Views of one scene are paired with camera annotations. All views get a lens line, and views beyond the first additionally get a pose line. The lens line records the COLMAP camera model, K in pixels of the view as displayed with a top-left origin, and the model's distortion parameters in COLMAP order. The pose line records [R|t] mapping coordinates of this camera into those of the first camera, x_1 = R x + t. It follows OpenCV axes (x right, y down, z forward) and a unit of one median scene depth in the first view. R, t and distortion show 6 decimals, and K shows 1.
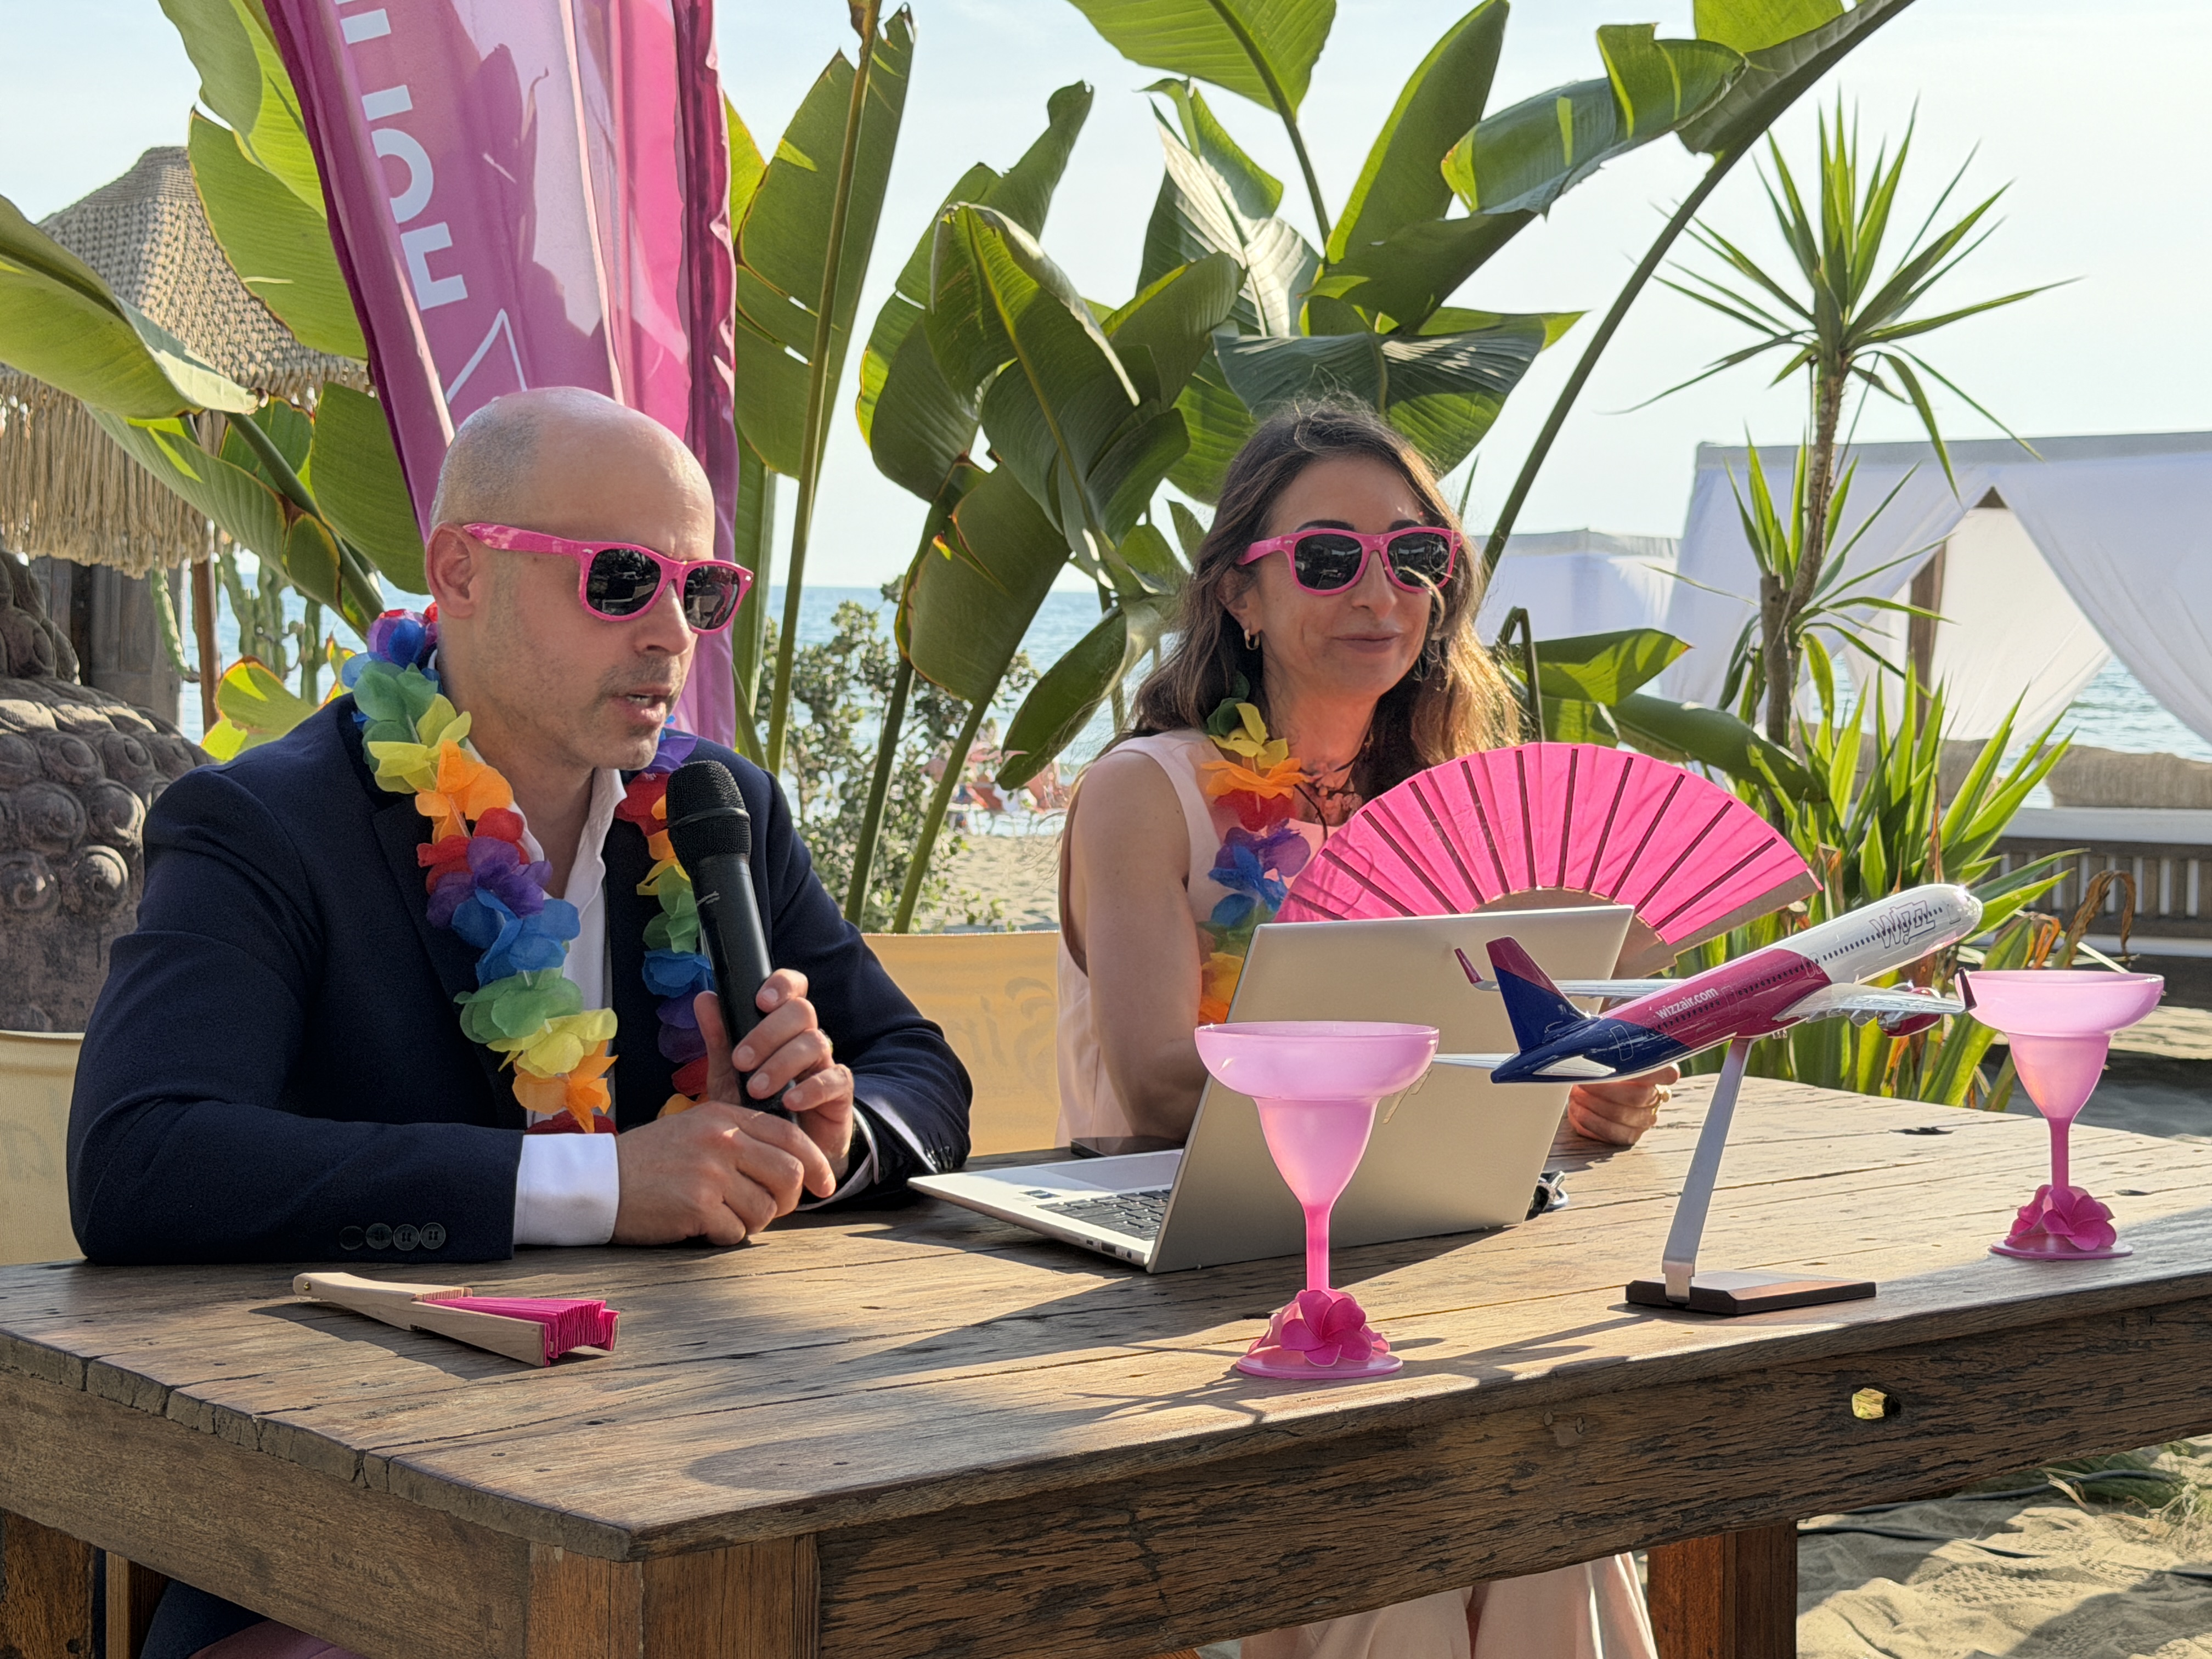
lens RADIAL K [[3490.8, 0, 1103.9], [0, 3490.8, 836.6], [0, 0, 1]] dist [-0.010092, 0.000000]
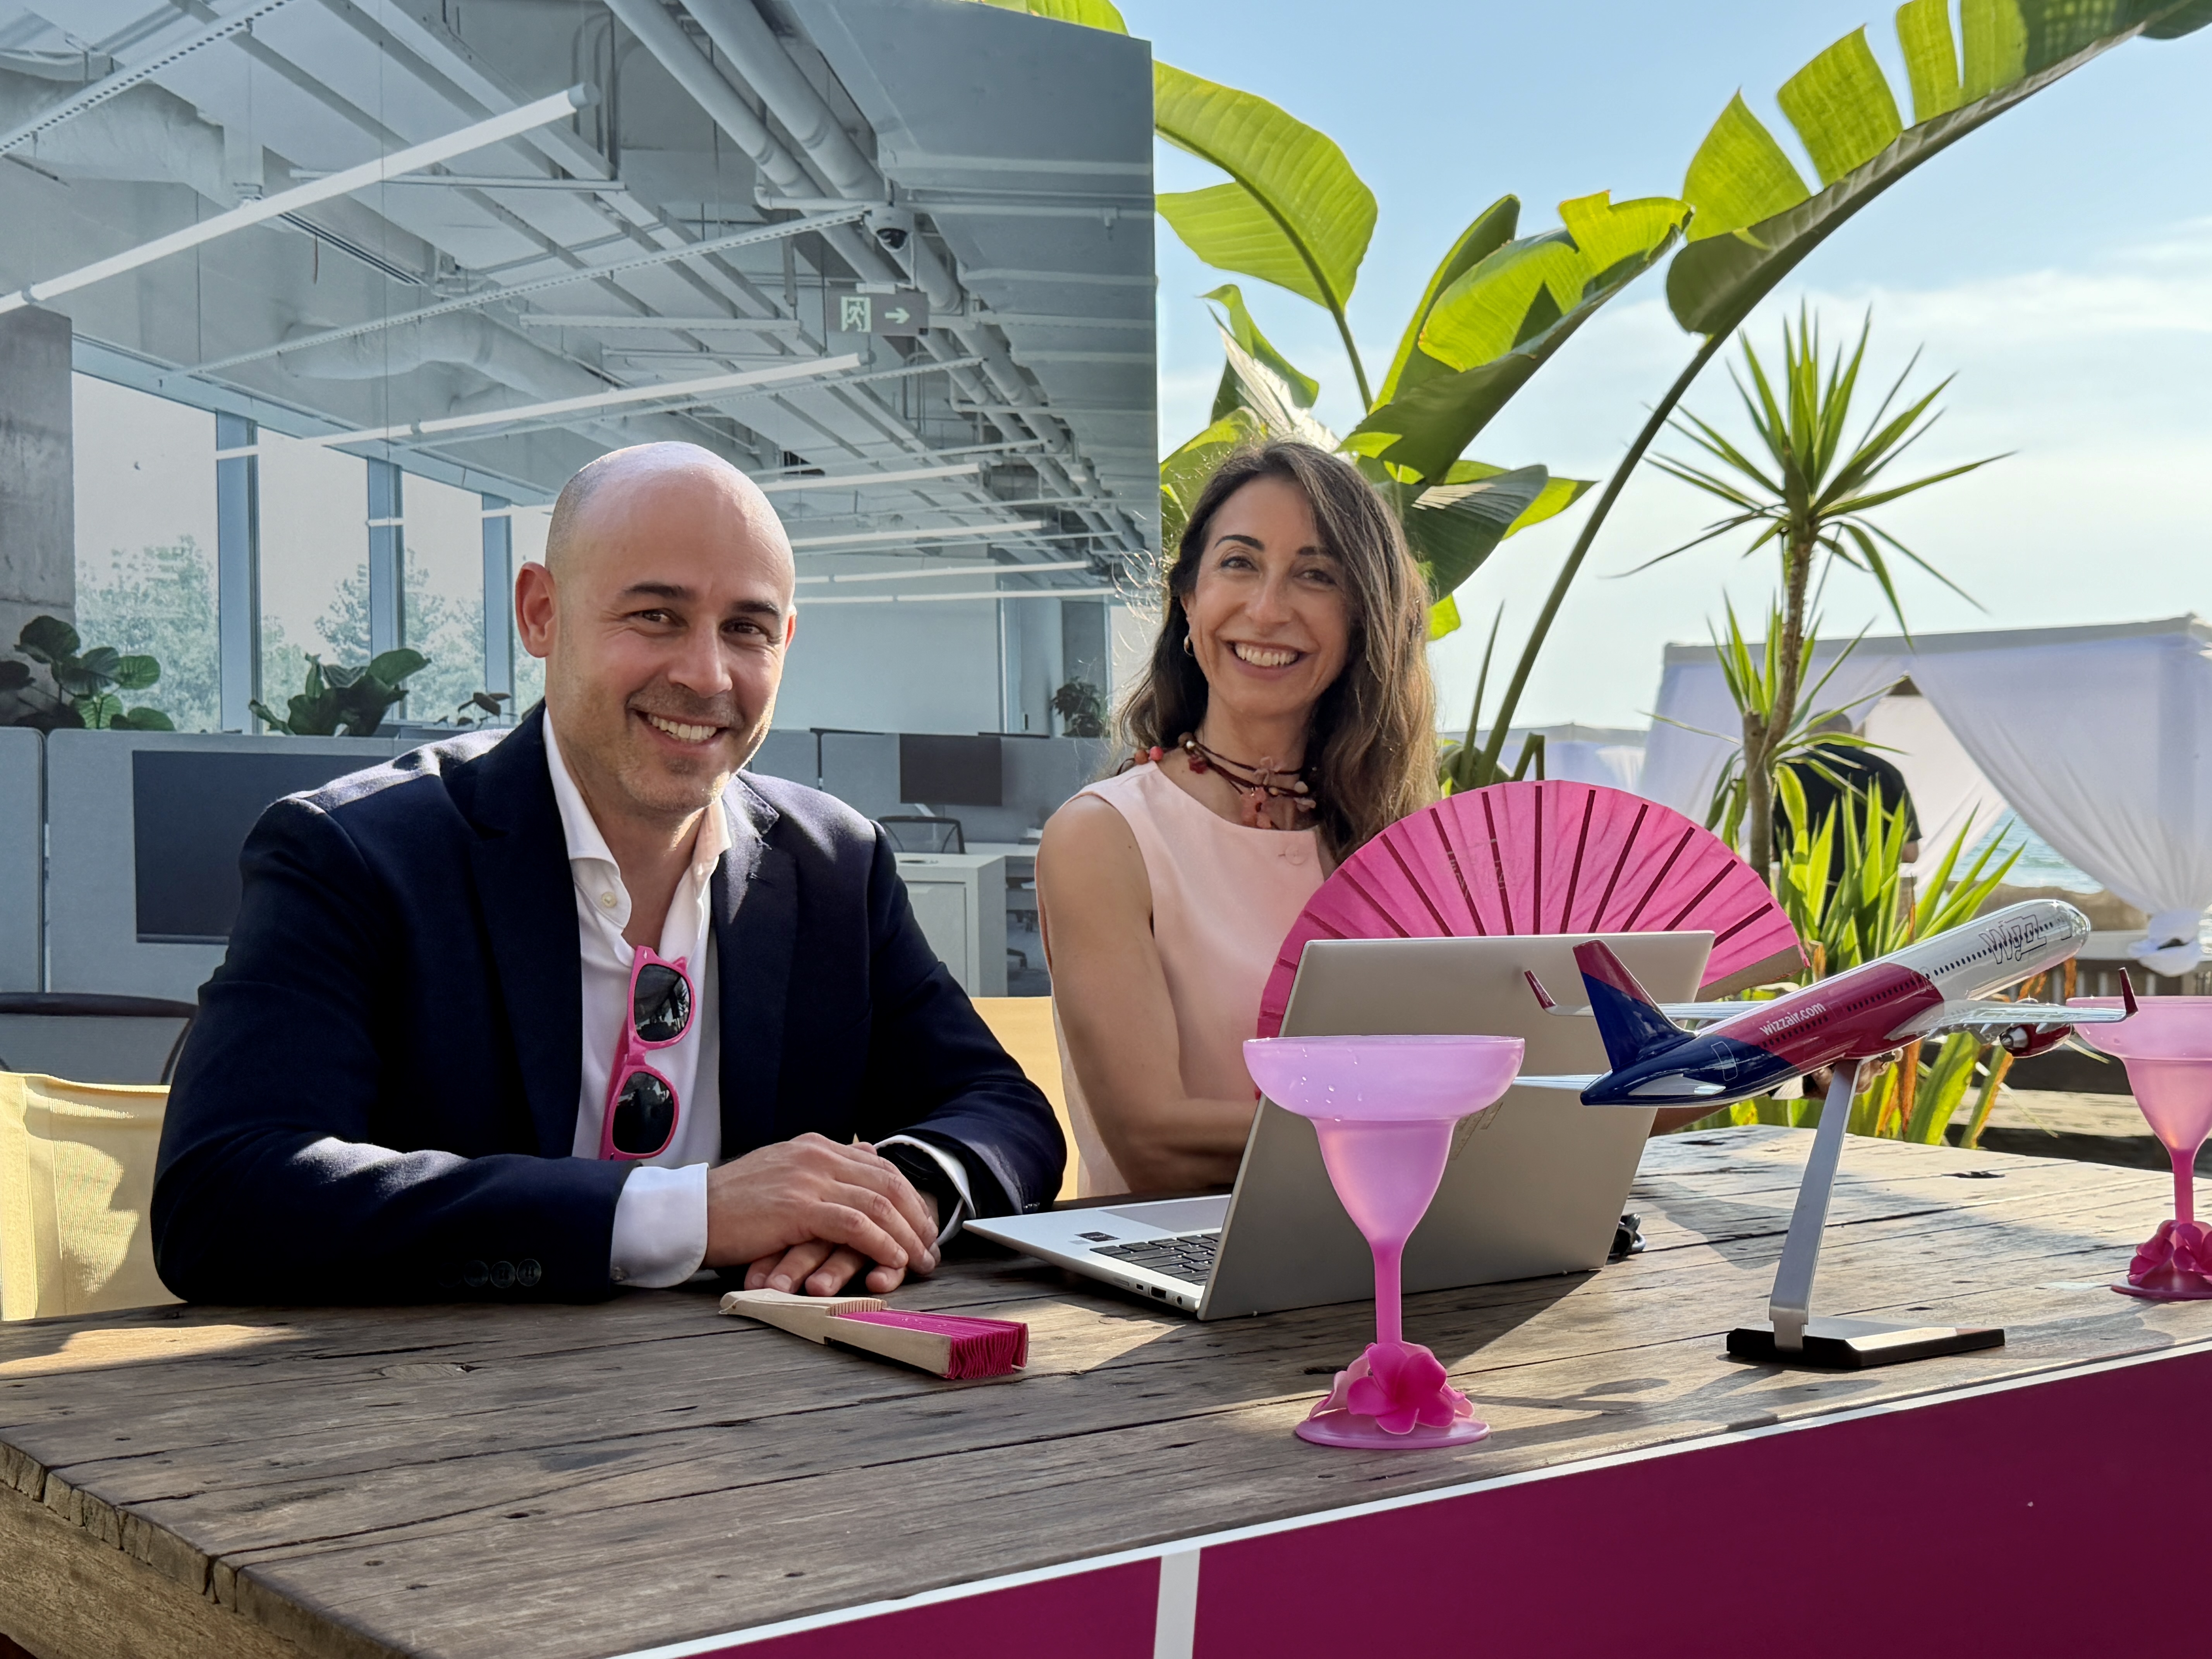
lens RADIAL K [[2643.4, 0, 1111.1], [0, 2643.4, 814.2], [0, 0, 1]] dist [0.023265, 0.000000]
pose [[0.999345, -0.010824, -0.034540, 0.010915], [0.008727, 0.998142, -0.060295, 0.024889], [0.035128, 0.059954, 0.997583, 0.220709]]
